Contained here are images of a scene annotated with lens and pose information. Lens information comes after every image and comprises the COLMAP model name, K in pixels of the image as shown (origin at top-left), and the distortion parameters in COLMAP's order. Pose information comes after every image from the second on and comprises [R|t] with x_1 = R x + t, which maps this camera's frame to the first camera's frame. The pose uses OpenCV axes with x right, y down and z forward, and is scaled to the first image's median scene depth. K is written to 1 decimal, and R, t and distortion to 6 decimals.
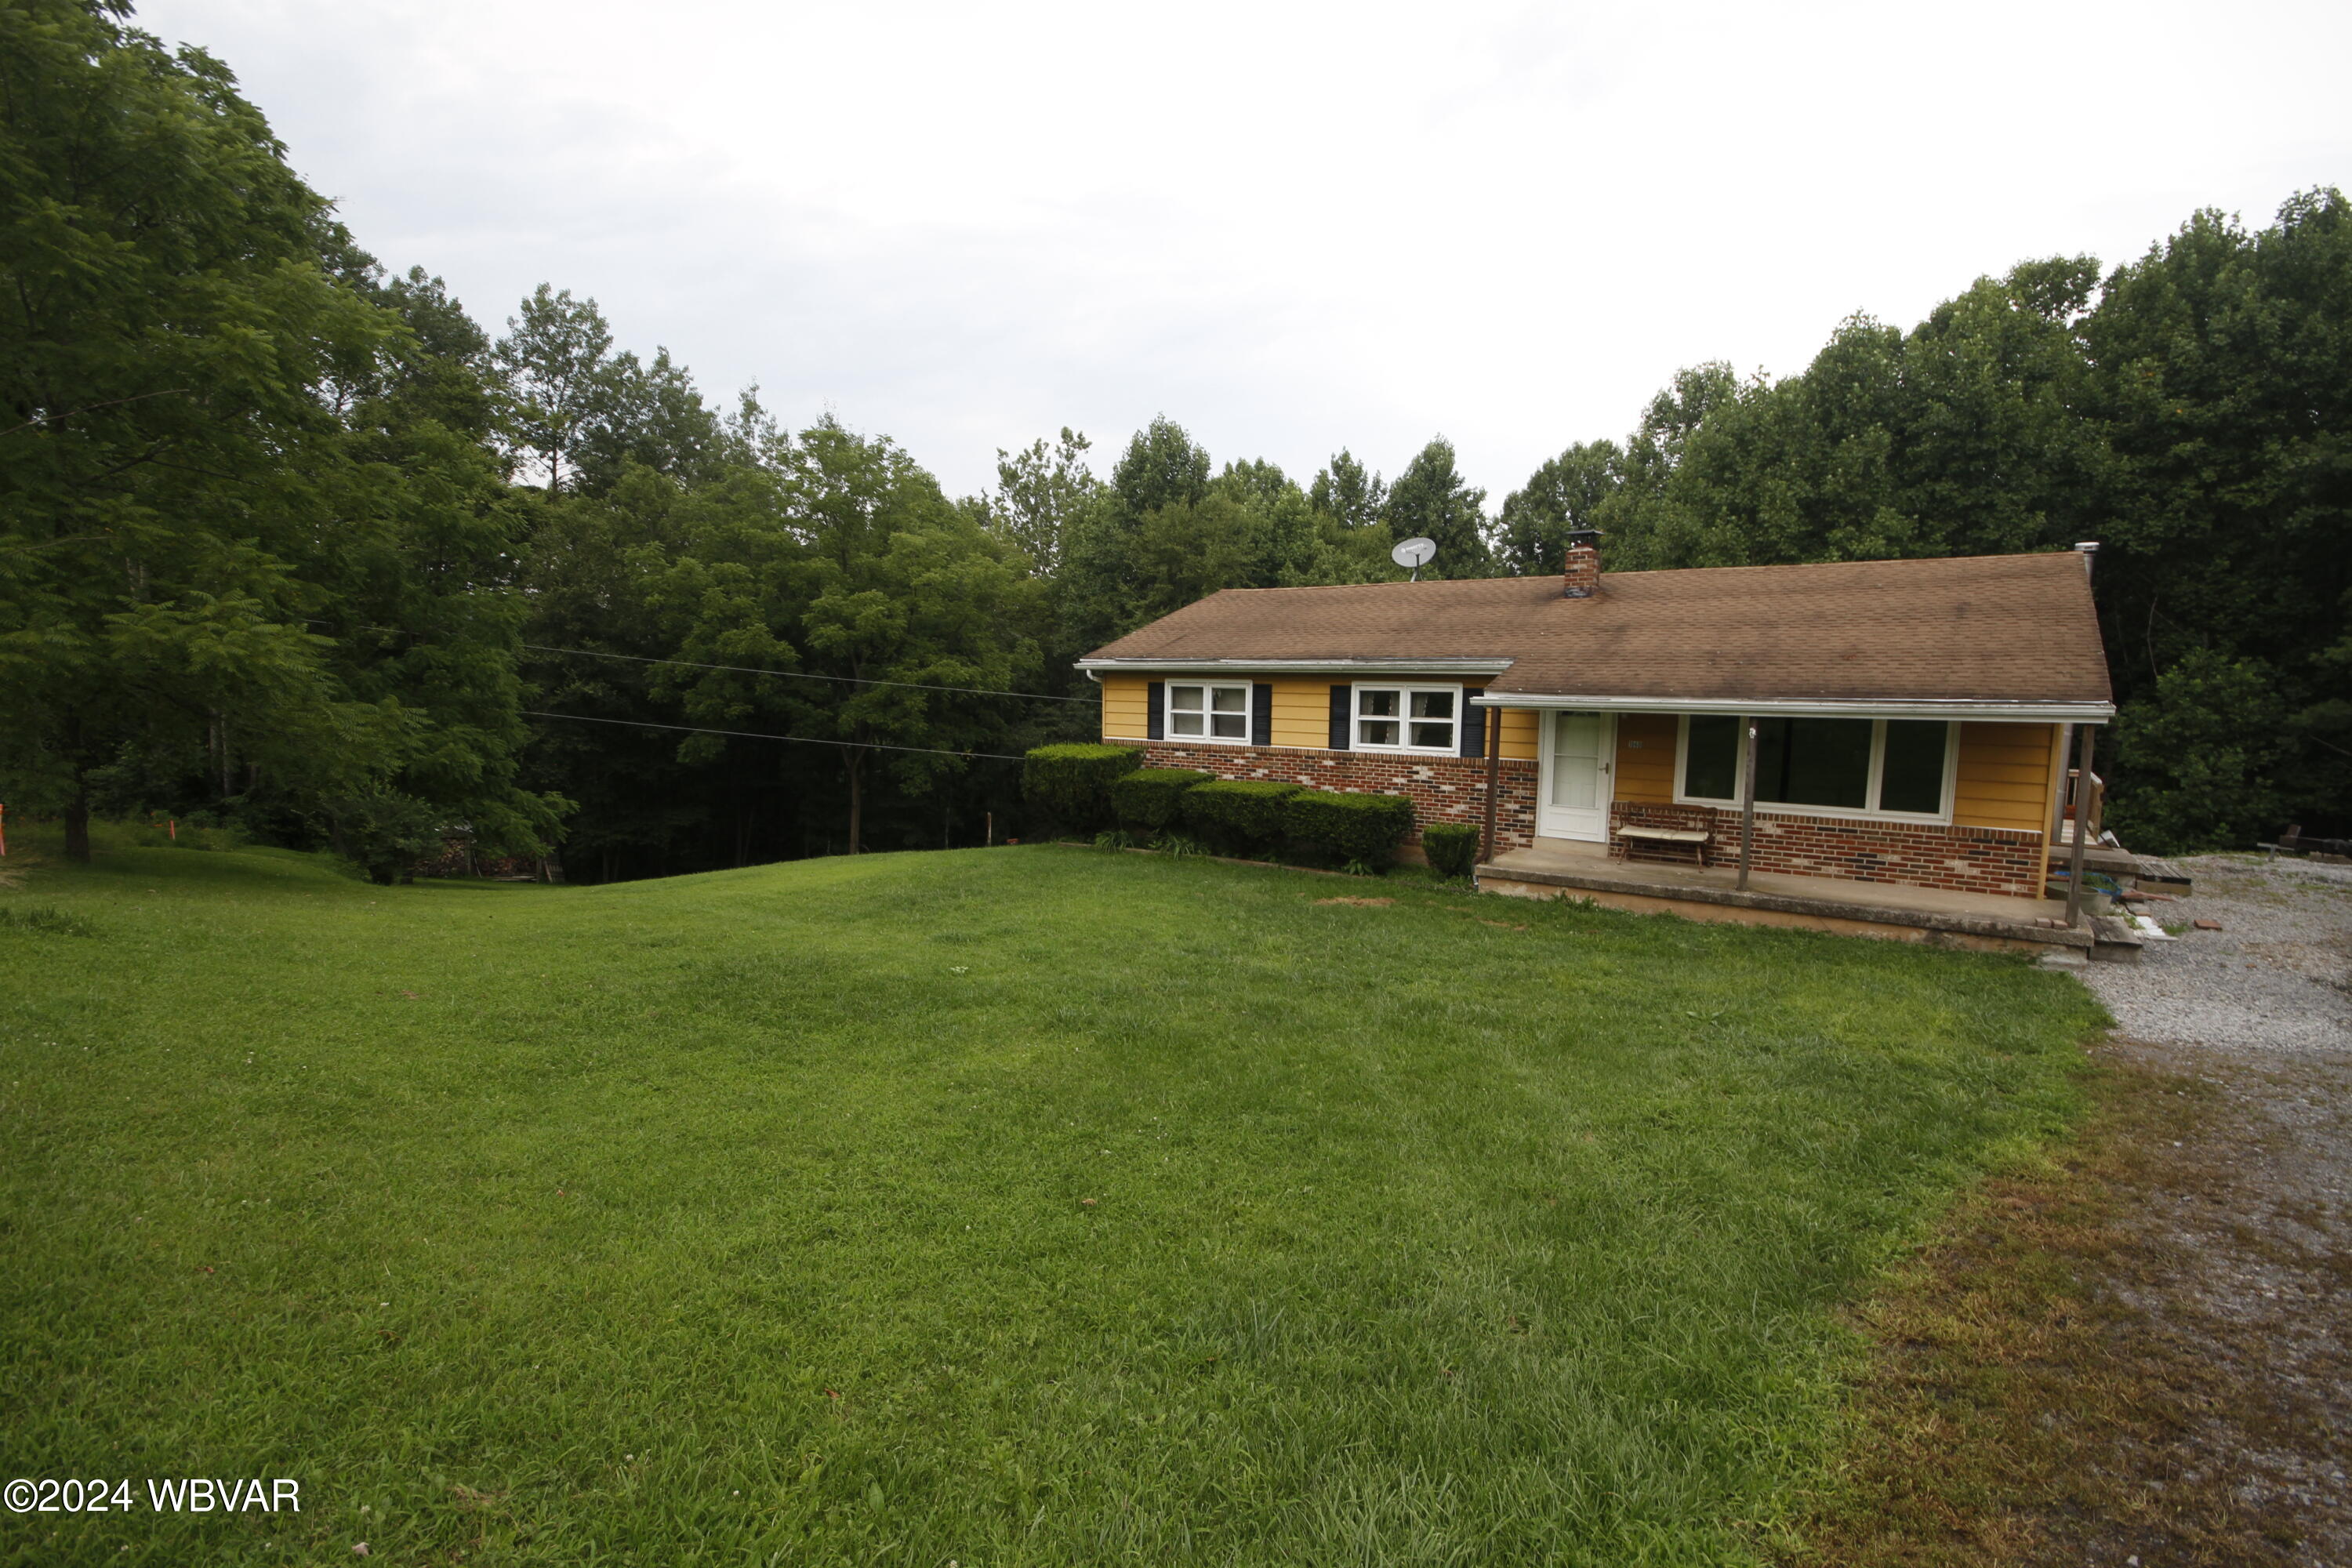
lens RADIAL K [[1086.7, 0, 1189.1], [0, 1086.7, 815.1], [0, 0, 1]] dist [0.000044, -0.001772]
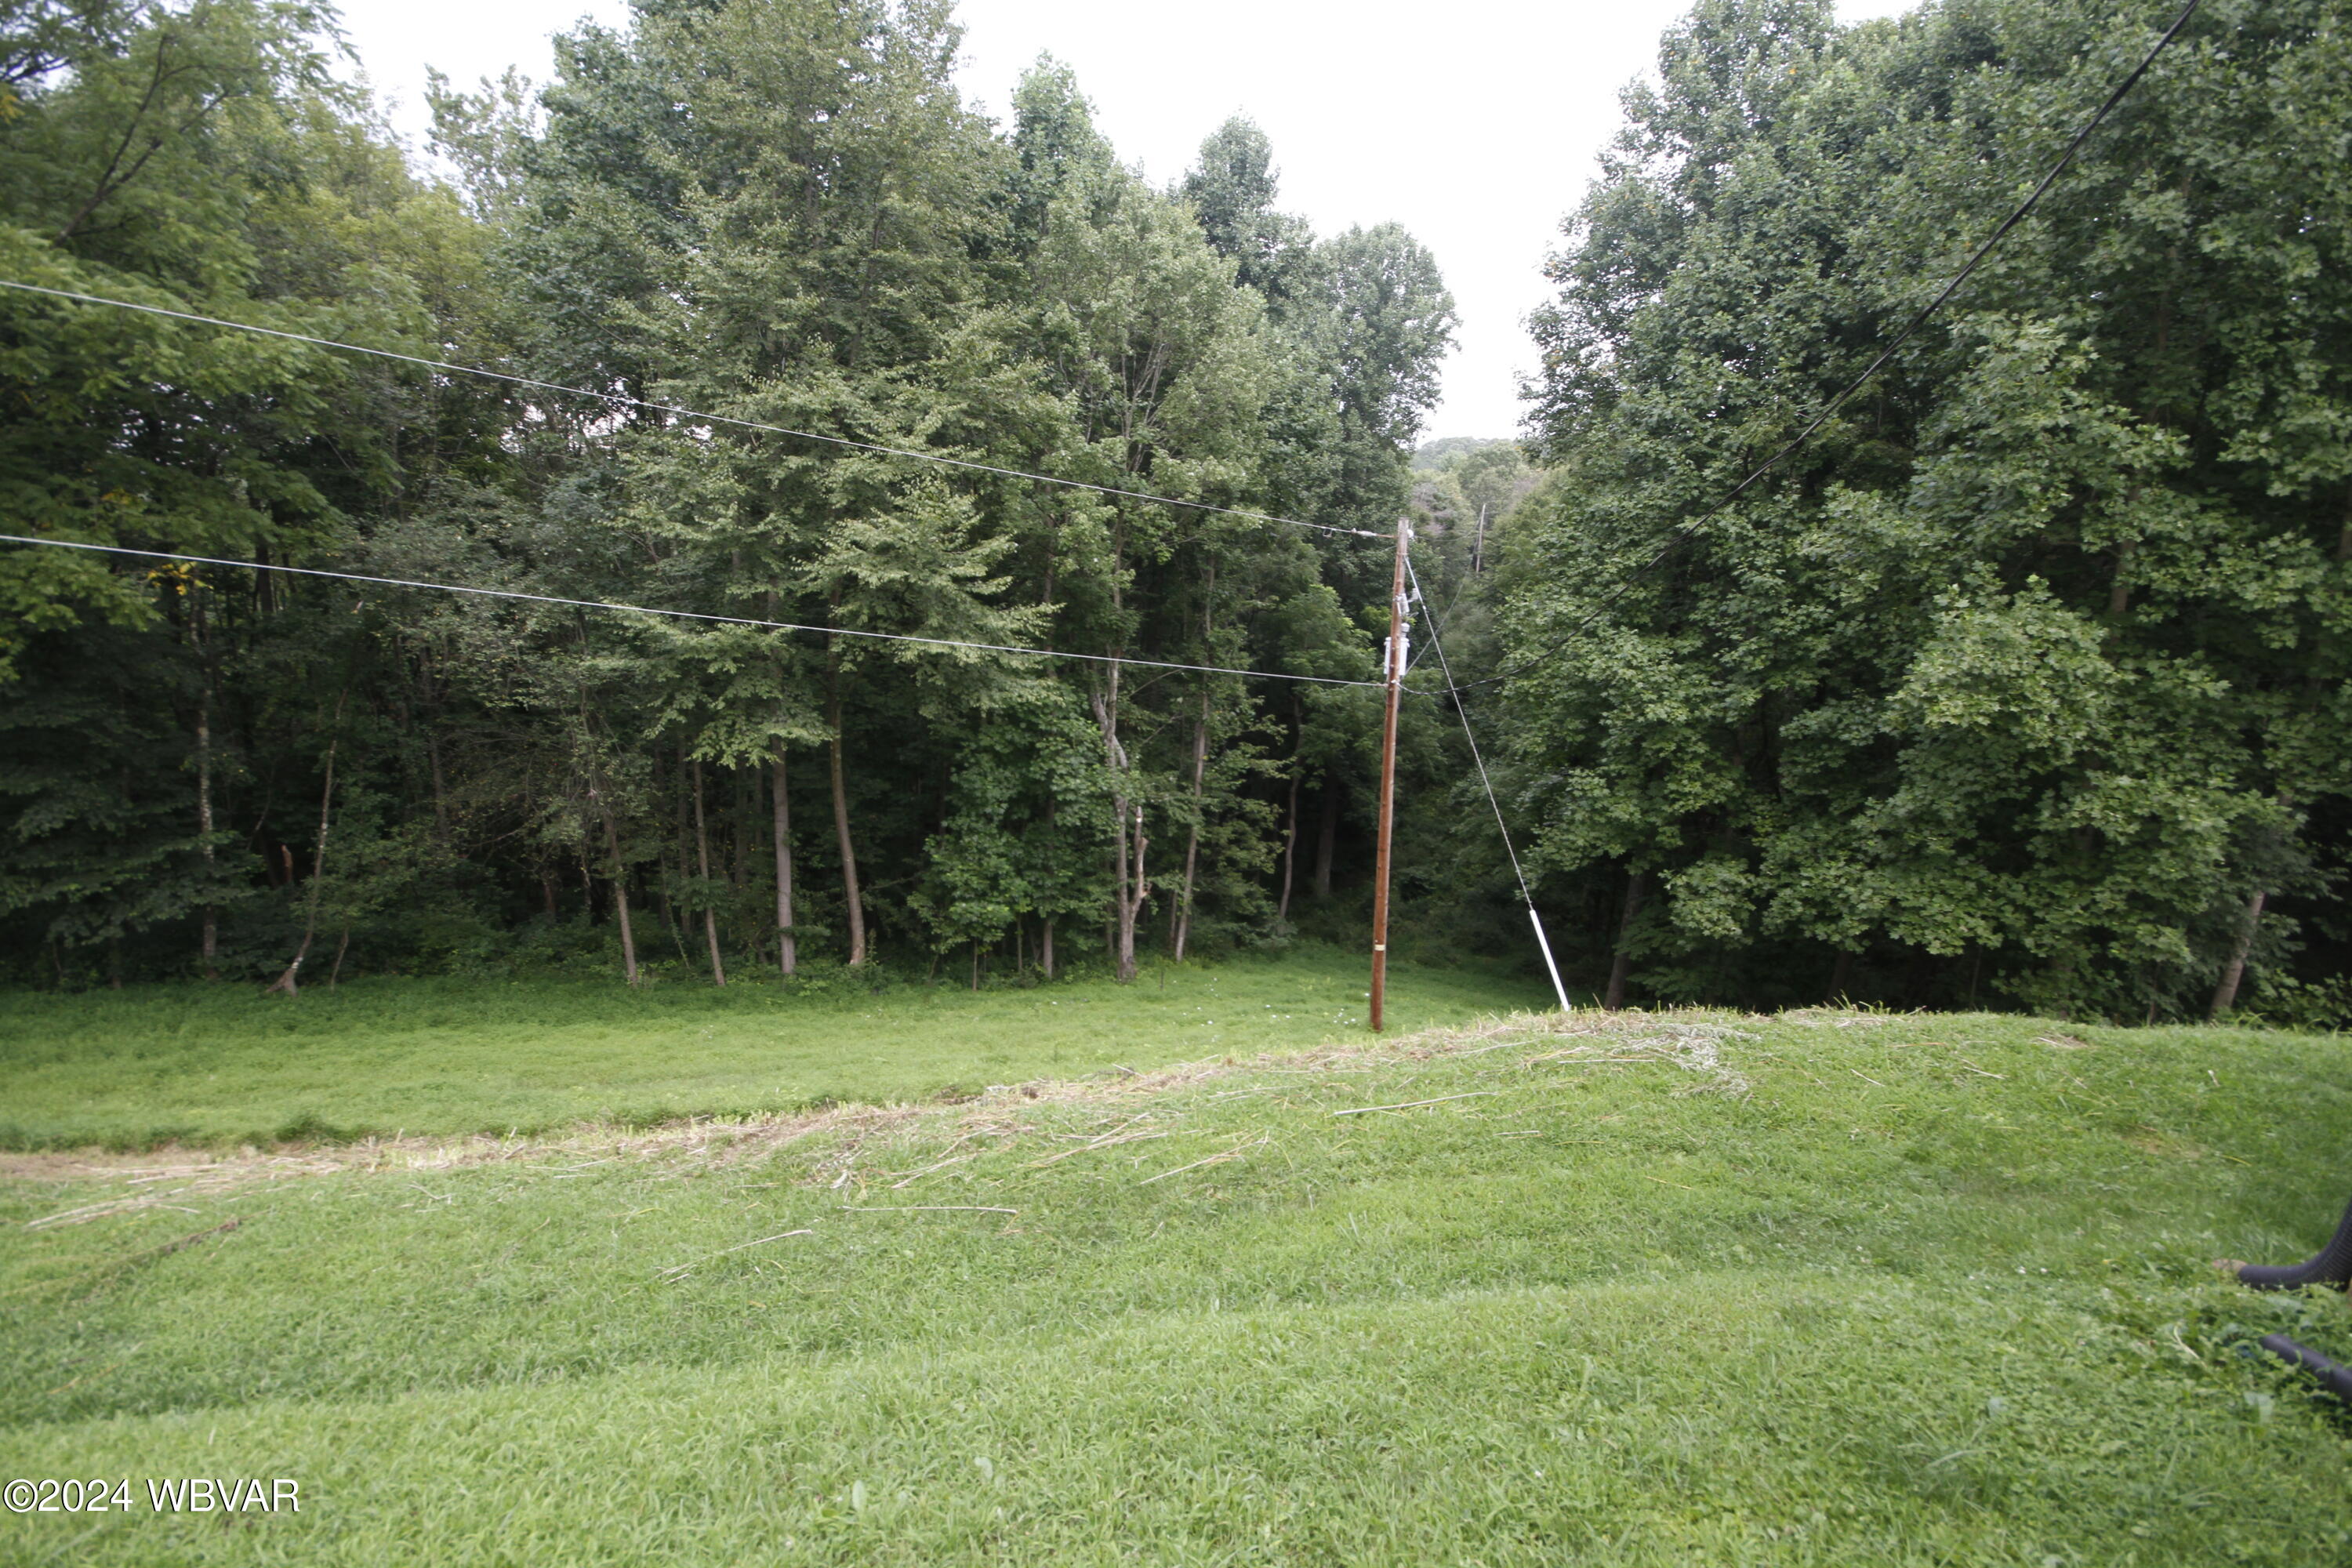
lens RADIAL K [[1086.7, 0, 1189.1], [0, 1086.7, 815.1], [0, 0, 1]] dist [0.000044, -0.001772]
pose [[0.935252, -0.025892, 0.353033, -0.078953], [-0.005158, 0.996218, 0.086730, -0.033337], [-0.353944, -0.082936, 0.931582, 1.487613]]
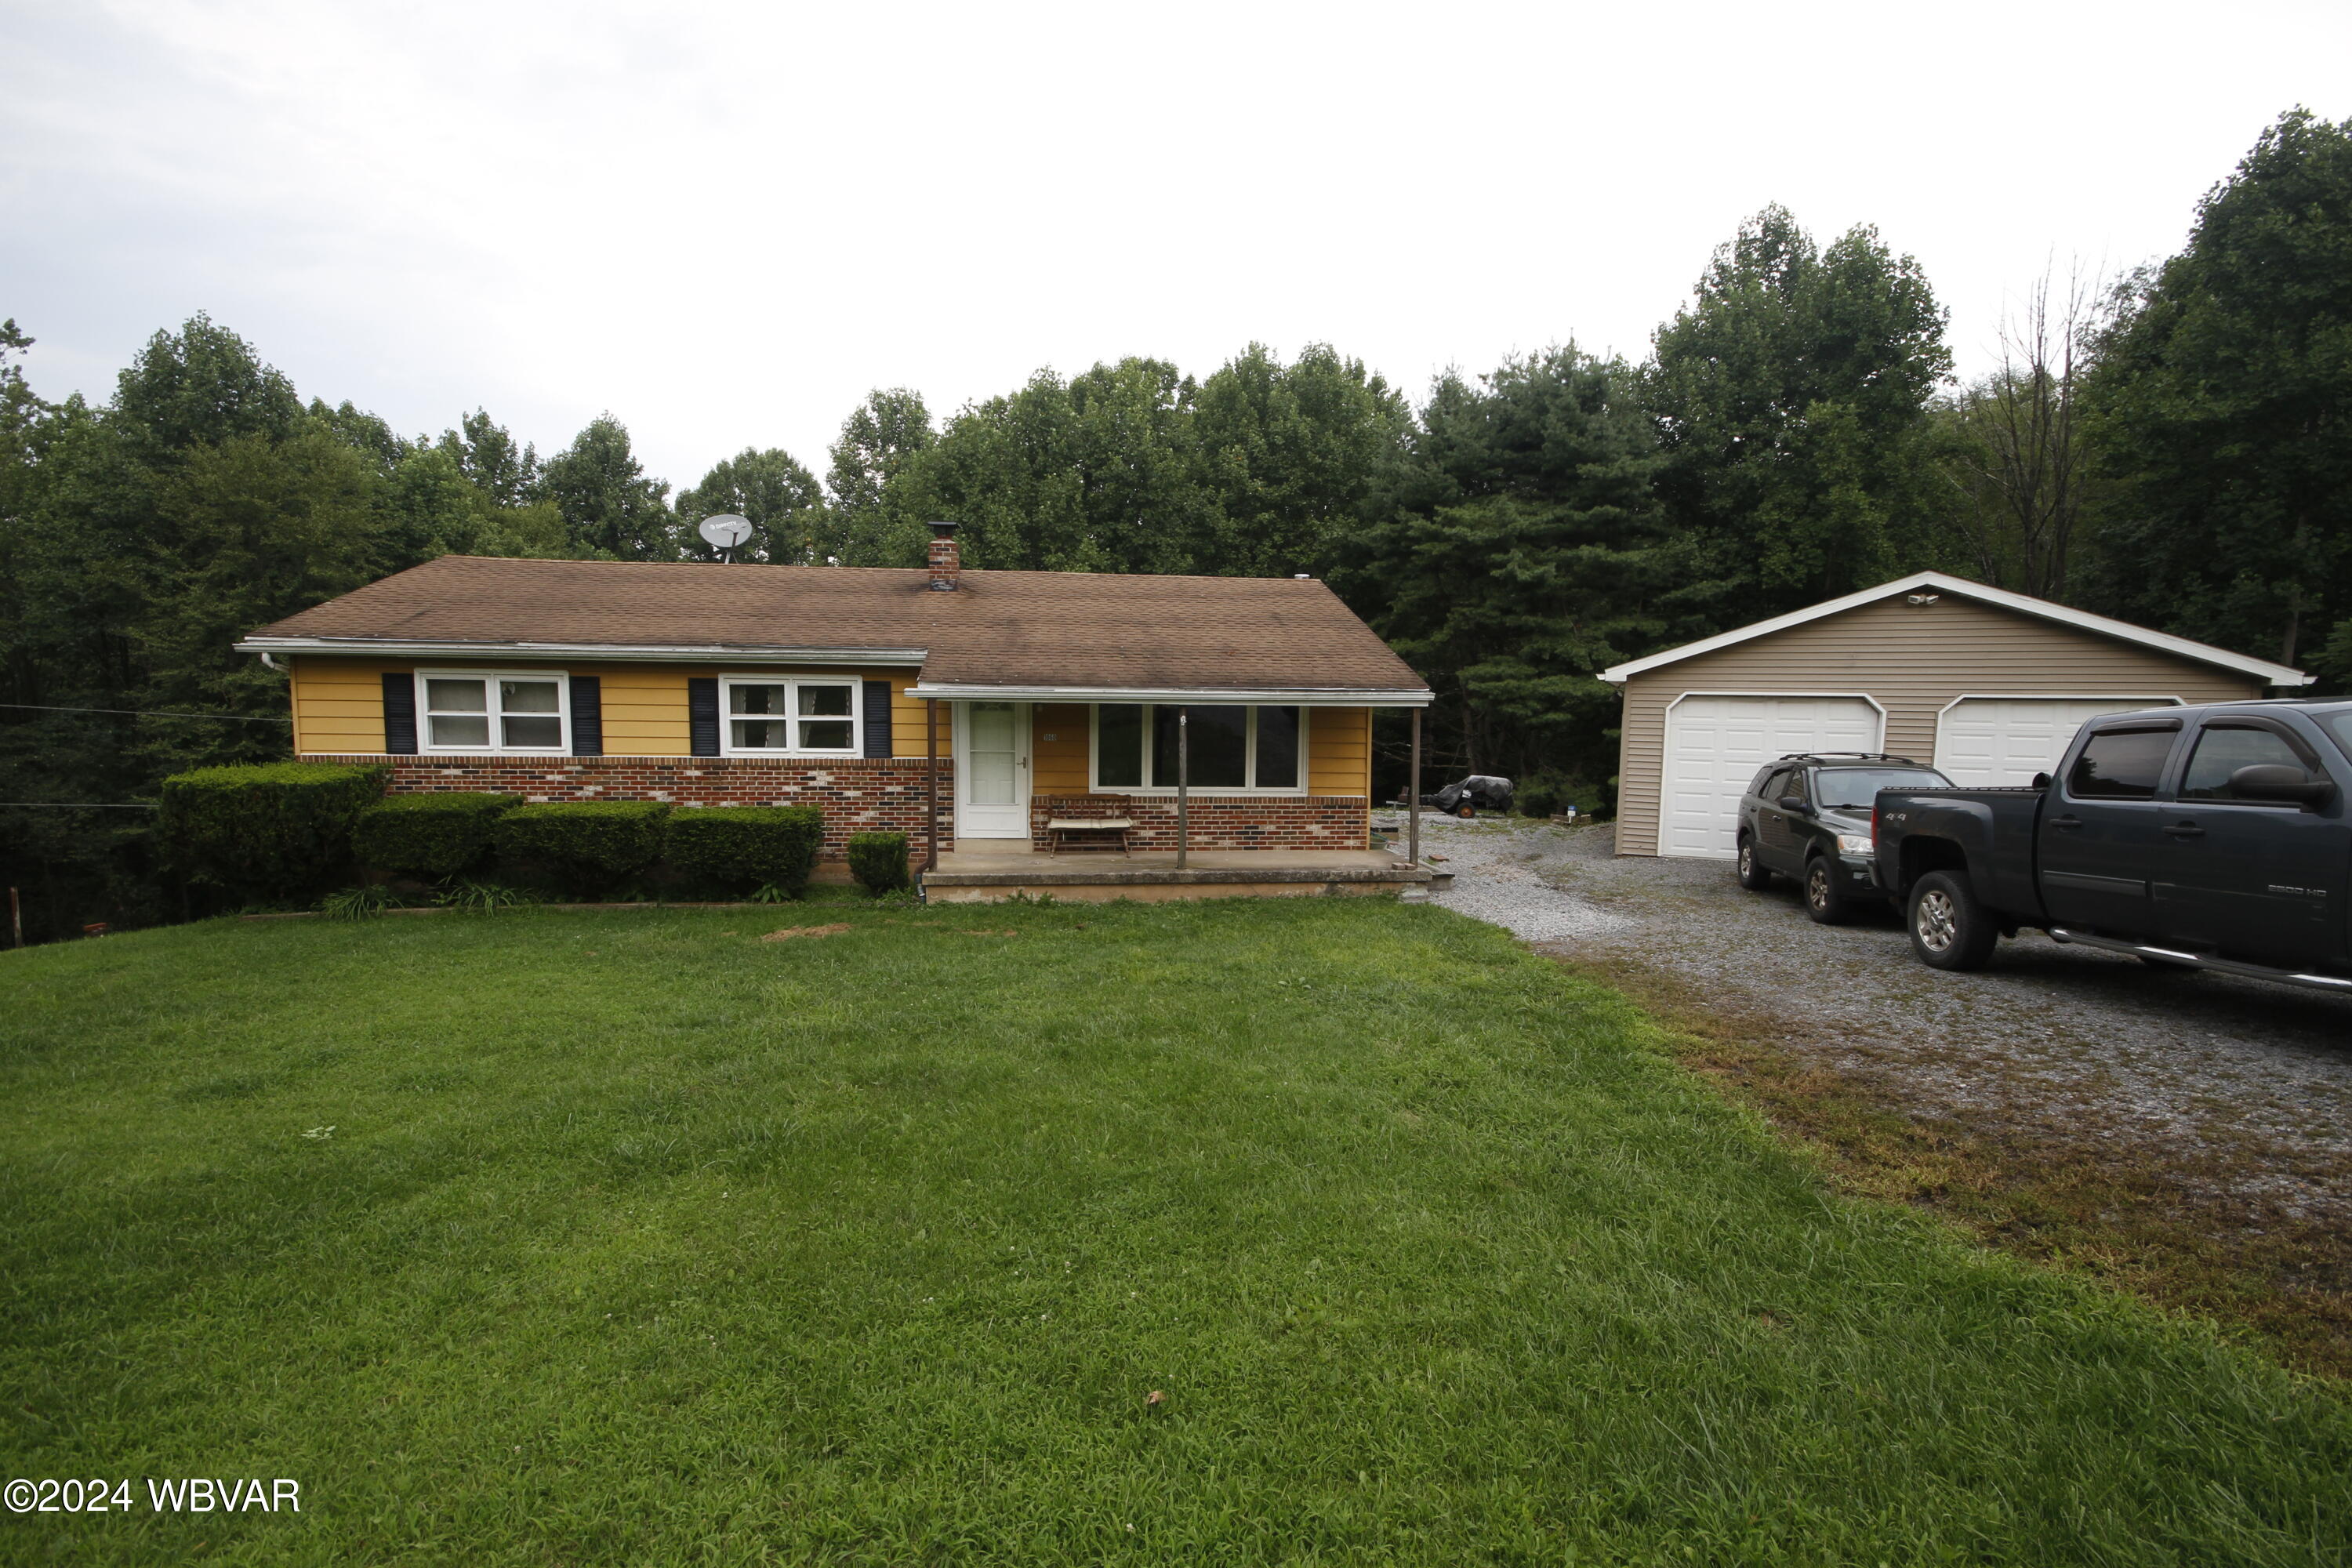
lens RADIAL K [[1086.7, 0, 1189.1], [0, 1086.7, 815.1], [0, 0, 1]] dist [0.000044, -0.001772]
pose [[0.735030, -0.070550, 0.674354, -0.150305], [0.080447, 0.996621, 0.016581, -0.000123], [-0.673245, 0.042062, 0.738222, 0.150403]]
